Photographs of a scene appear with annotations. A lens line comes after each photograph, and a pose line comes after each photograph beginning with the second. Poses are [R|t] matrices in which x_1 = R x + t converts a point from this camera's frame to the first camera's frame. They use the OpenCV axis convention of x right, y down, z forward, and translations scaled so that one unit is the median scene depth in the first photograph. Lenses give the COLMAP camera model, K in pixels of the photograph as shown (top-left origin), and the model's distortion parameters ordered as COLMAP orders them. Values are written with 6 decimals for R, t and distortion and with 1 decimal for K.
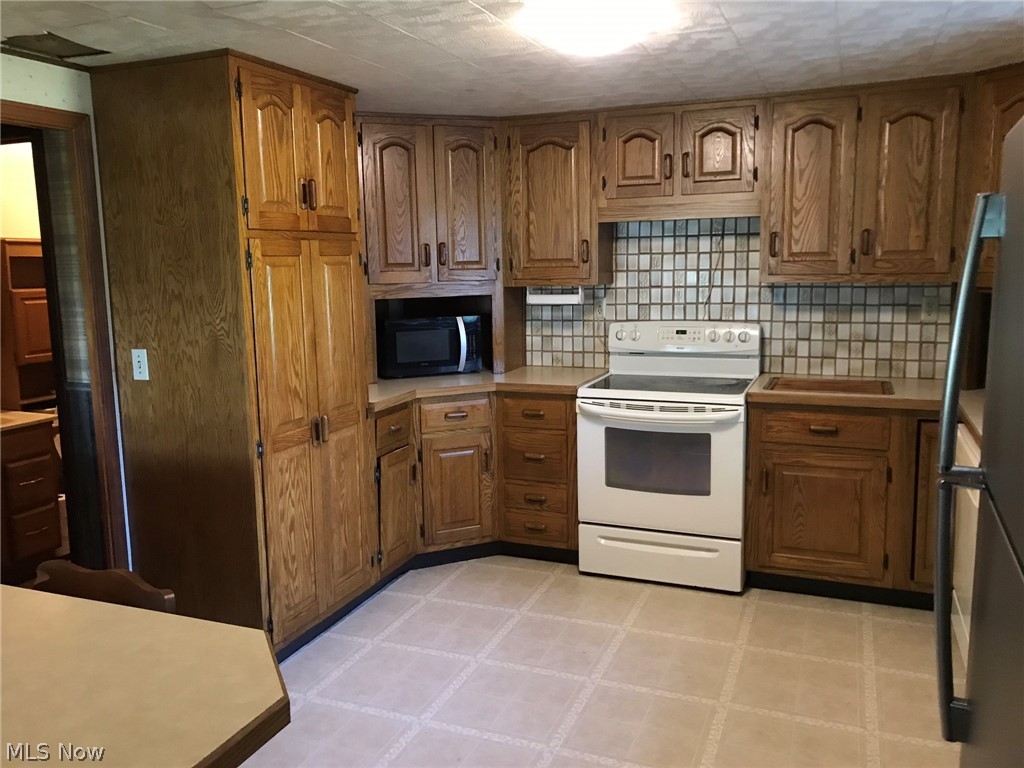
lens RADIAL K [[831.9, 0, 512.0], [0, 831.9, 384.0], [0, 0, 1]] dist [0.034274, -0.001129]
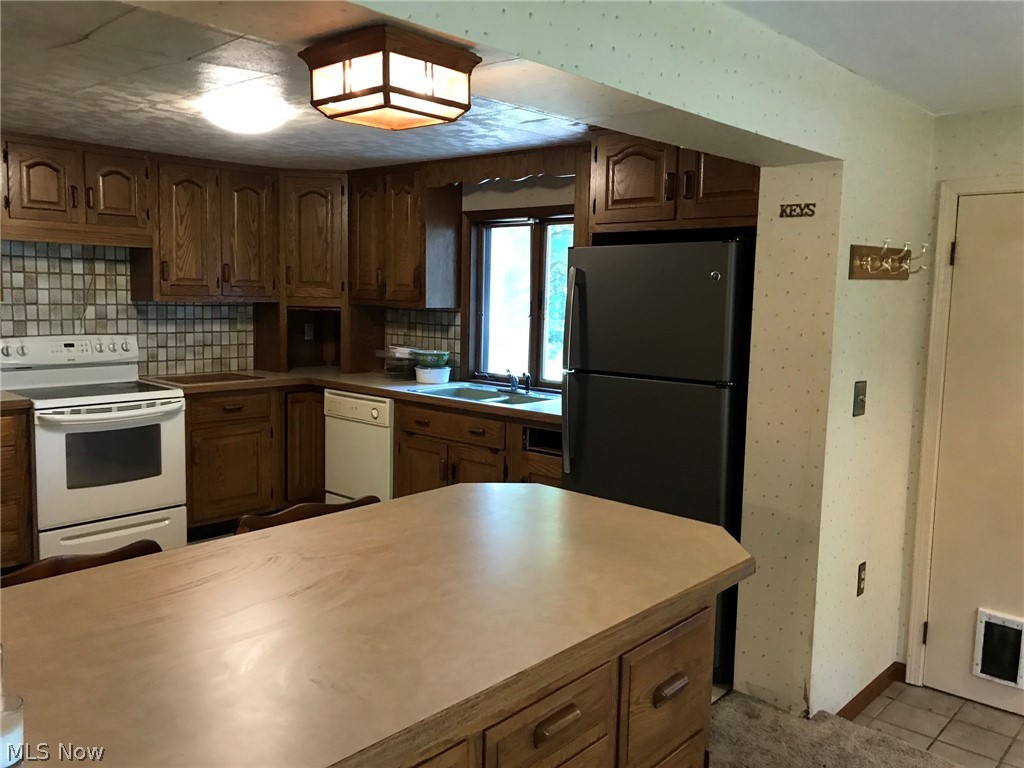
lens RADIAL K [[831.9, 0, 512.0], [0, 831.9, 384.0], [0, 0, 1]] dist [0.034274, -0.001129]
pose [[0.344204, -0.083867, 0.935142, -0.681090], [0.113378, 0.992427, 0.047272, 0.002247], [-0.932024, 0.089753, 0.351106, 0.076473]]
